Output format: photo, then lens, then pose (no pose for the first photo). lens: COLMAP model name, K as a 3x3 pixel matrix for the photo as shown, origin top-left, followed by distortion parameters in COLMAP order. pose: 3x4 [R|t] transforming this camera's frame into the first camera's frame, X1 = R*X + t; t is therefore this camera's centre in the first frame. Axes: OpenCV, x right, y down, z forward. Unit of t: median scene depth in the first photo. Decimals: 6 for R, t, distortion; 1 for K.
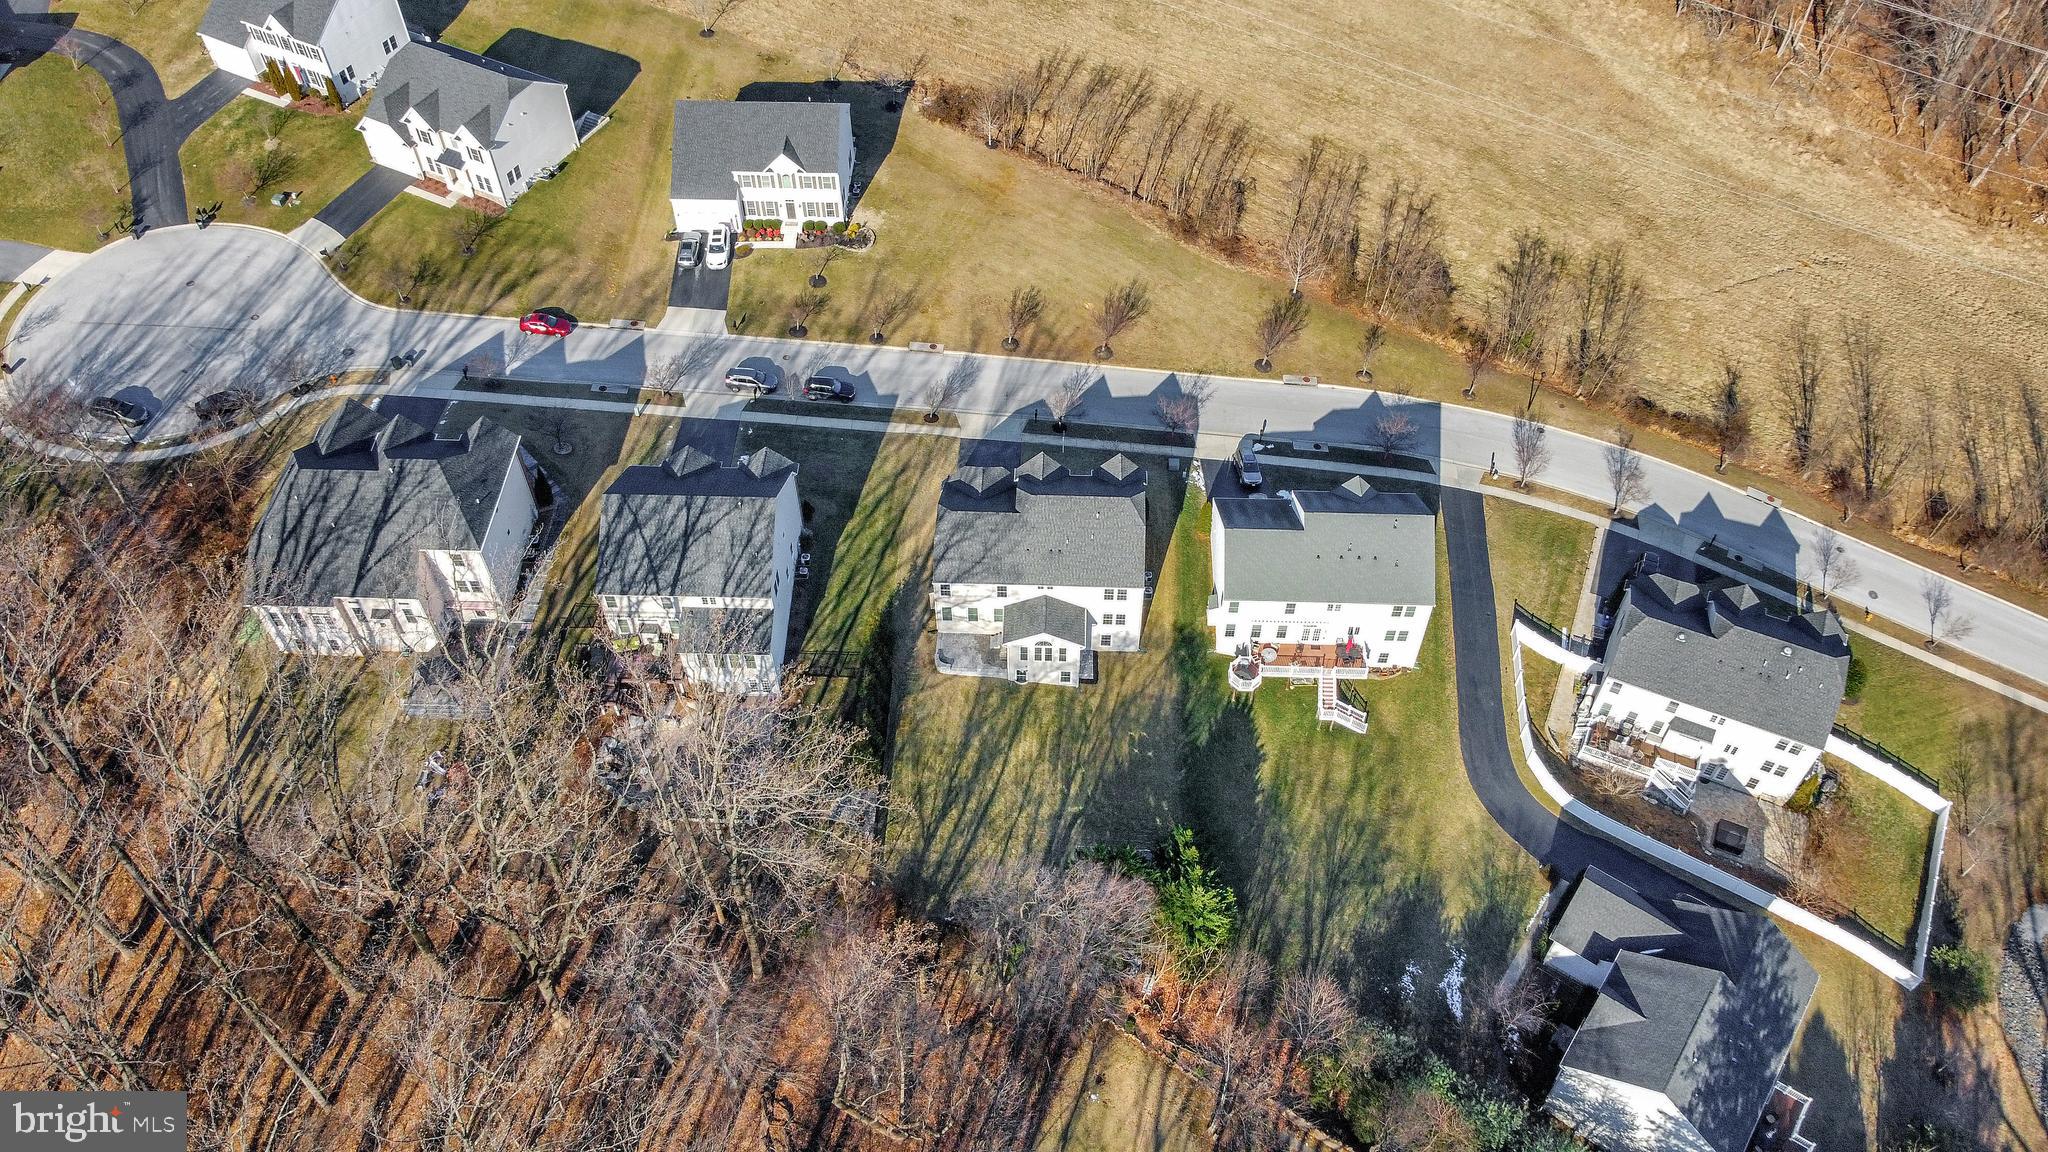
lens RADIAL K [[1542.6, 0, 1024.0], [0, 1542.6, 581.4], [0, 0, 1]] dist [0.000257, -0.005940]
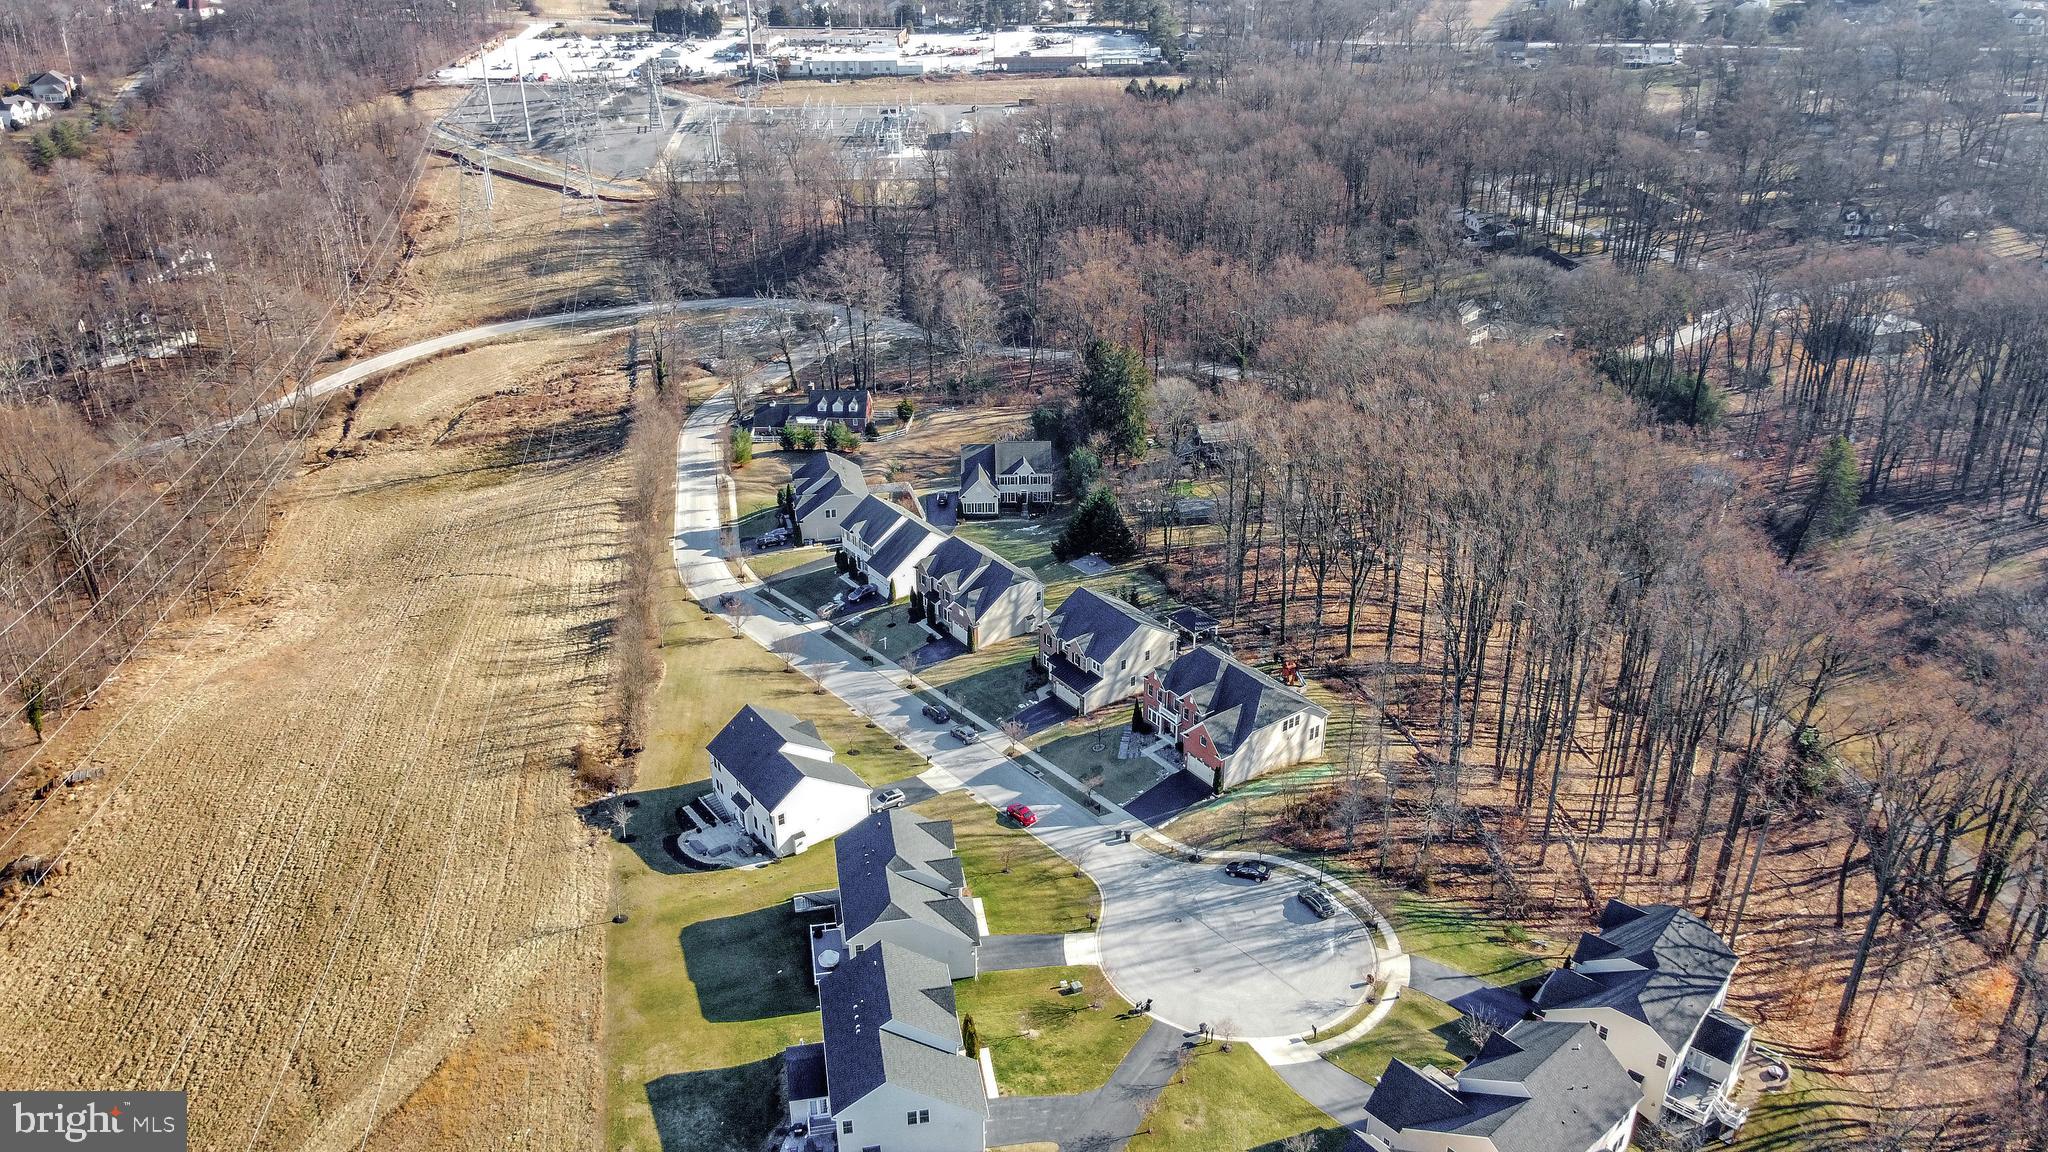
lens RADIAL K [[1542.6, 0, 1034.8], [0, 1542.6, 563.0], [0, 0, 1]] dist [0.000257, -0.005940]
pose [[-0.622645, -0.351143, 0.699294, -1.162742], [0.610546, 0.340954, 0.714832, -1.164587], [-0.489434, 0.872038, 0.002096, 0.835985]]
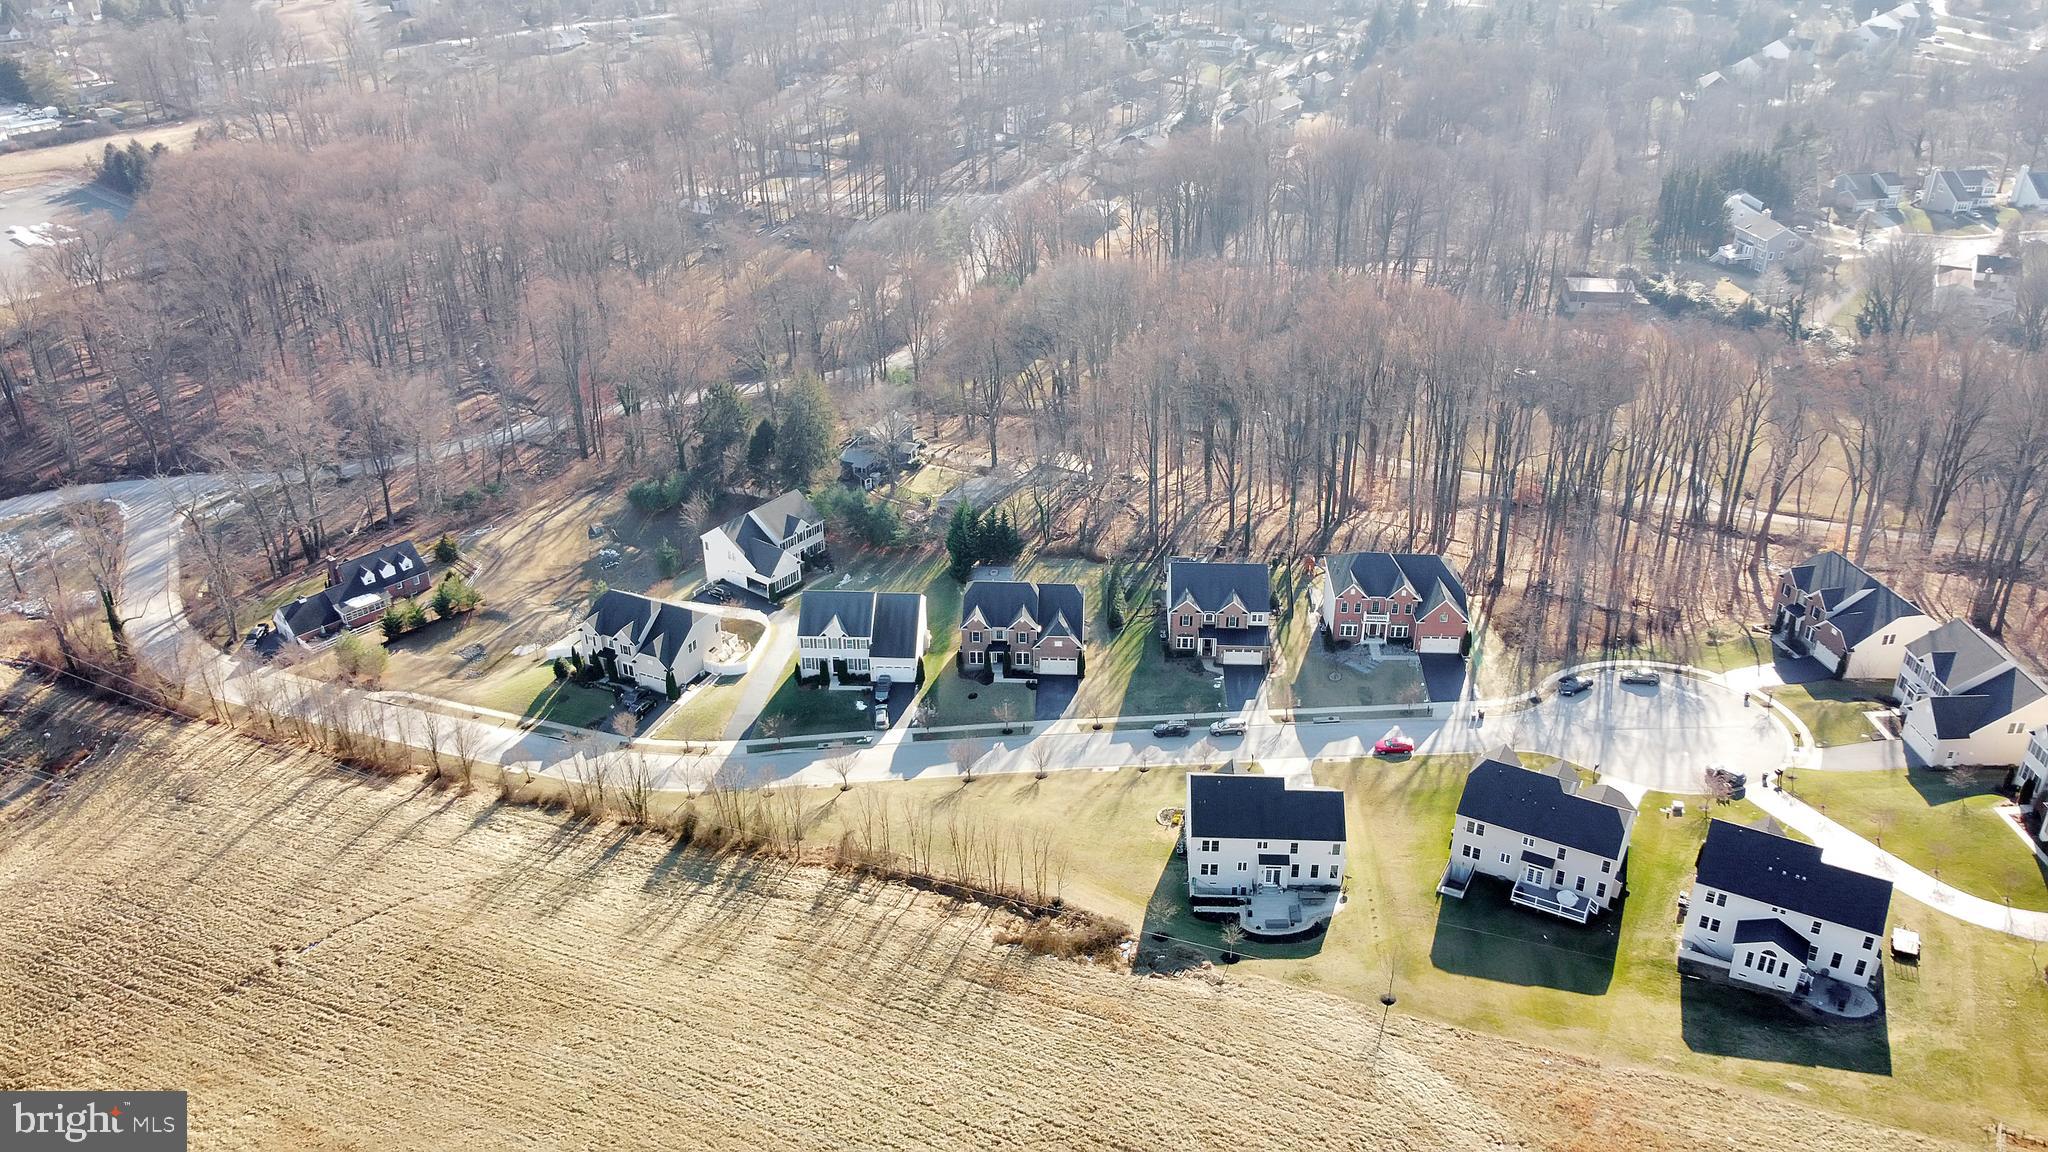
lens RADIAL K [[1542.6, 0, 1015.4], [0, 1542.6, 577.8], [0, 0, 1]] dist [0.000257, -0.005940]
pose [[-0.999677, 0.001305, 0.025394, -0.020526], [0.025175, 0.191225, 0.981223, -1.540693], [-0.003575, 0.981545, -0.191196, 1.143849]]
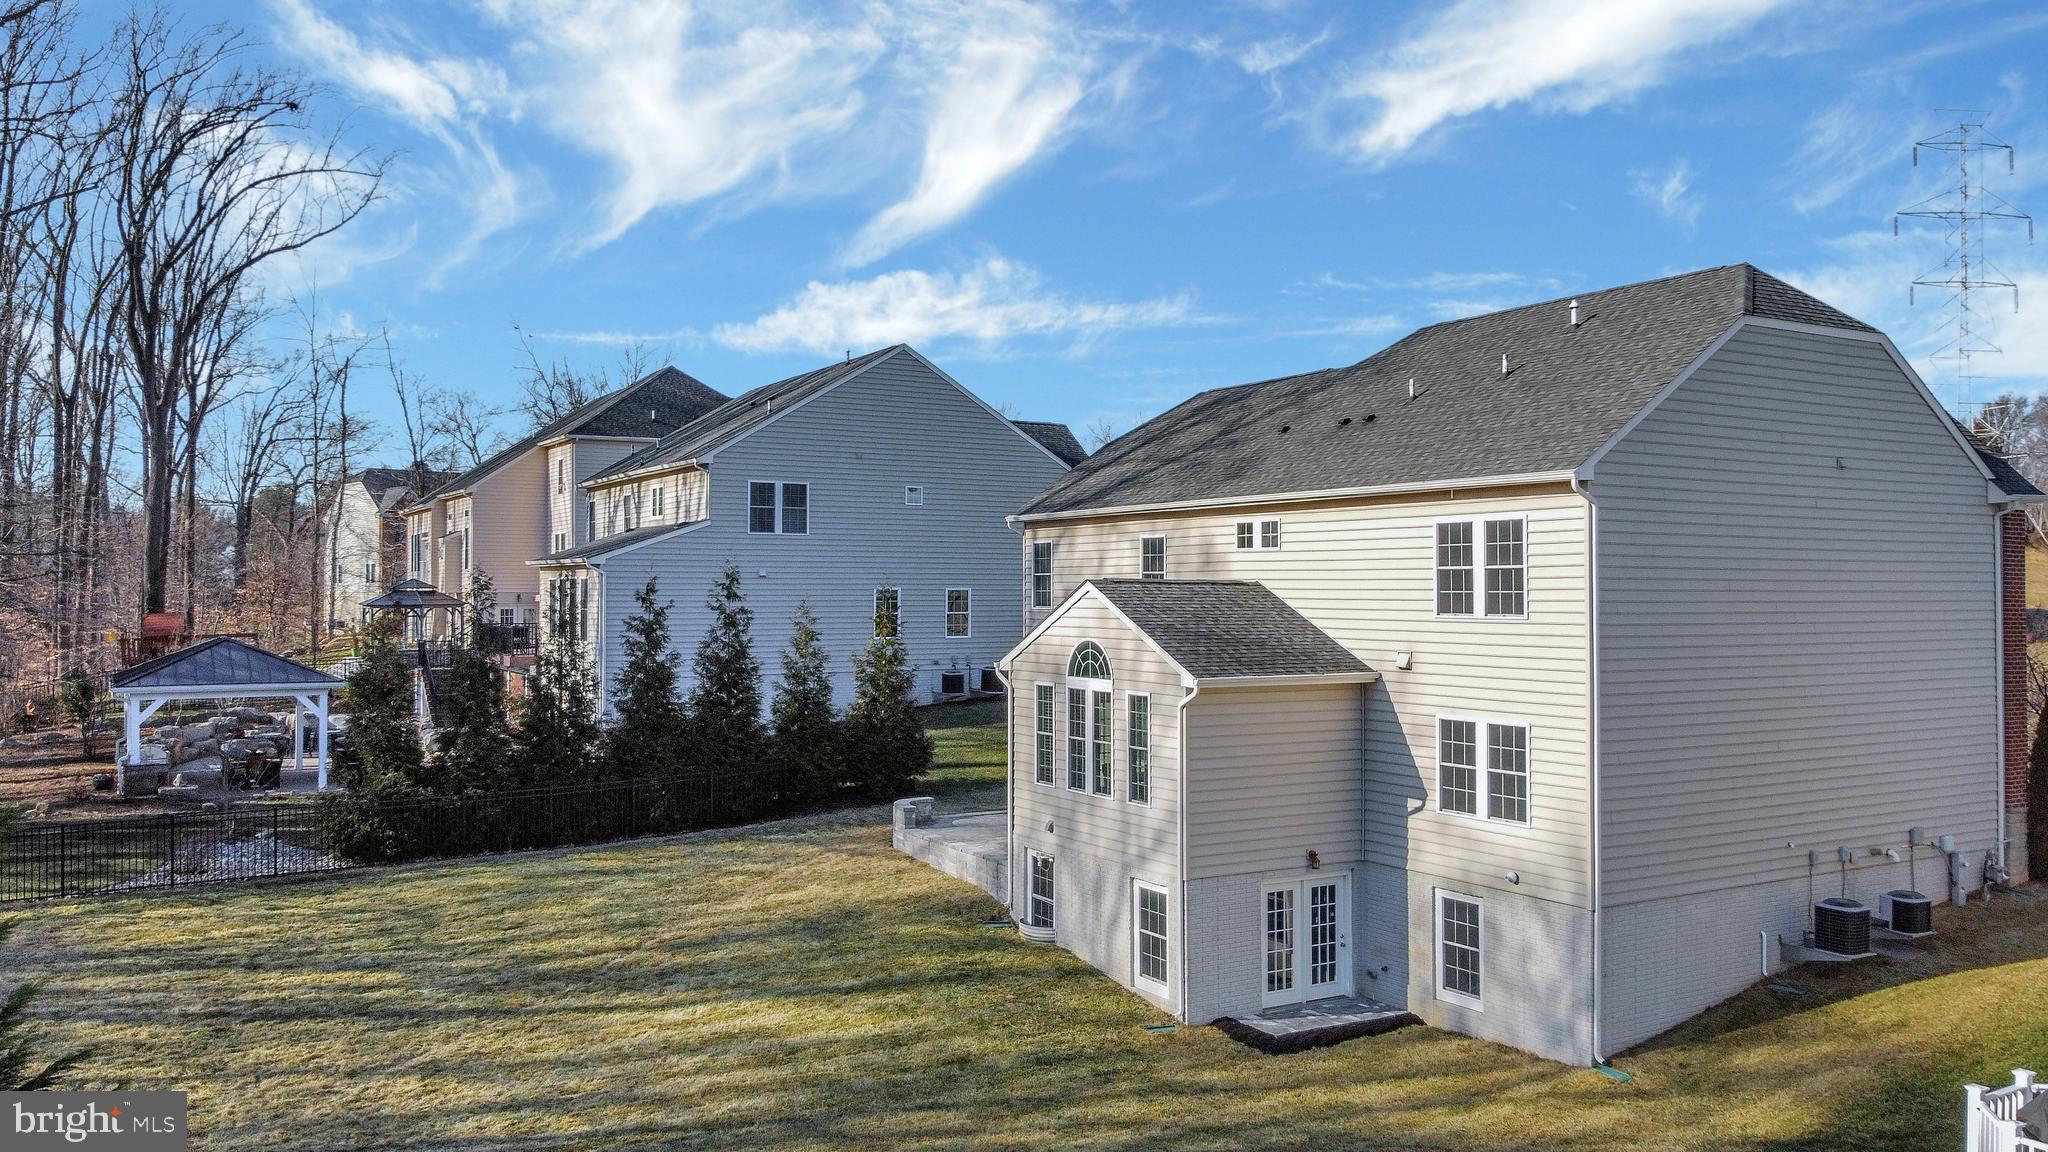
lens RADIAL K [[1542.6, 0, 1029.8], [0, 1542.6, 563.3], [0, 0, 1]] dist [0.000257, -0.005940]
pose [[0.541864, -0.012926, -0.840367, 0.169624], [-0.652938, 0.623105, -0.430595, 0.115150], [0.529202, 0.782032, 0.329198, 0.776134]]
